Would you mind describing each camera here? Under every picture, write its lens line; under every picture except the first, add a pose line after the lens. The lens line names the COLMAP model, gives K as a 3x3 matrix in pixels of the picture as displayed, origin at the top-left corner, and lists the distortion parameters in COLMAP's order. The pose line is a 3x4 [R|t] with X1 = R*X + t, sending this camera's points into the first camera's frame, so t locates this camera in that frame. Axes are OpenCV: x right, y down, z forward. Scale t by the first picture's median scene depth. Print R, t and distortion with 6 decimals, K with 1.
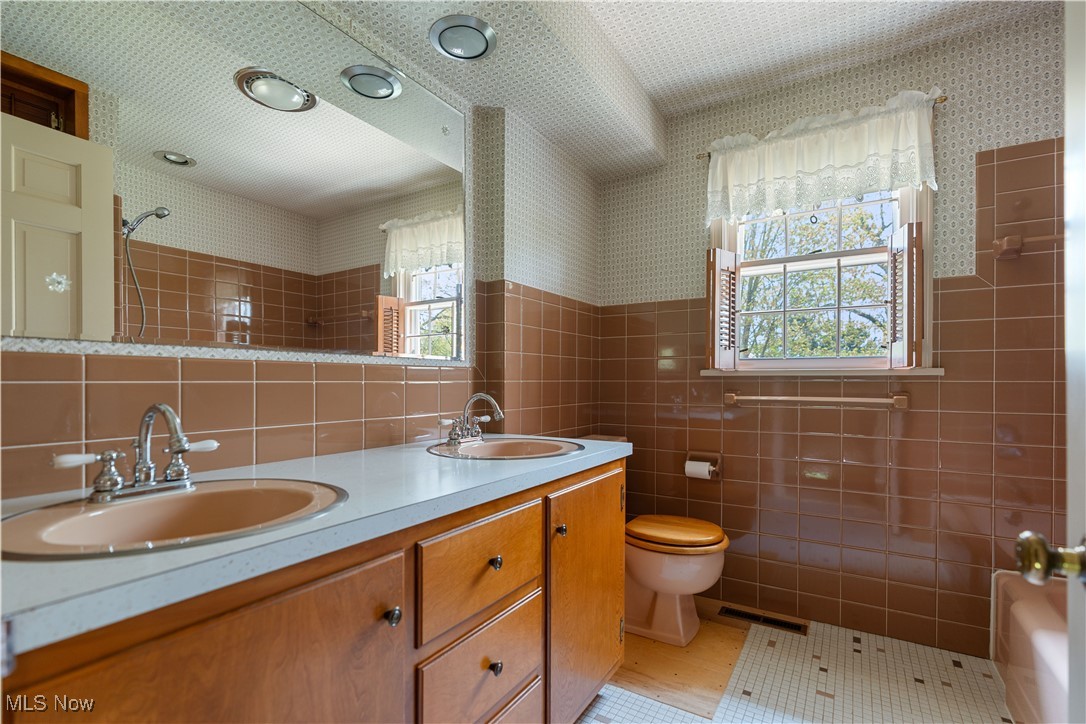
lens RADIAL K [[510.2, 0, 541.0], [0, 510.2, 369.4], [0, 0, 1]] dist [-0.004422, -0.000817]
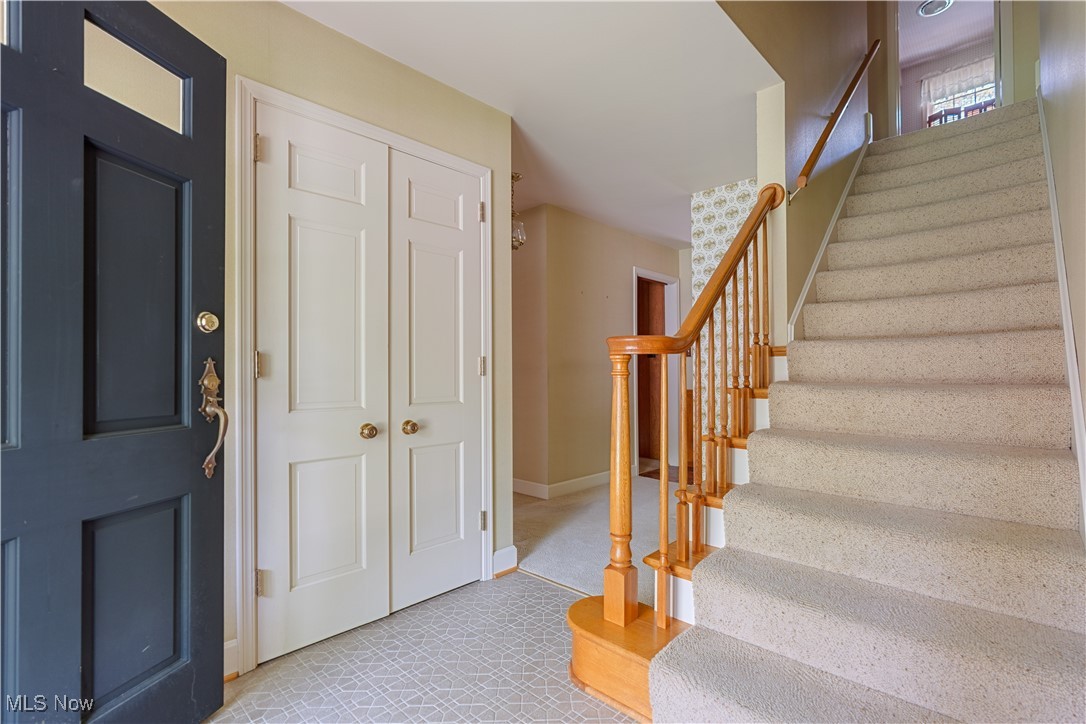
lens RADIAL K [[510.2, 0, 543.8], [0, 510.2, 363.4], [0, 0, 1]] dist [-0.004422, -0.000817]
pose [[0.978009, -0.004426, -0.208517, -1.138346], [0.002466, 0.999950, -0.009660, 1.166604], [0.208549, 0.008933, 0.977971, -2.168142]]
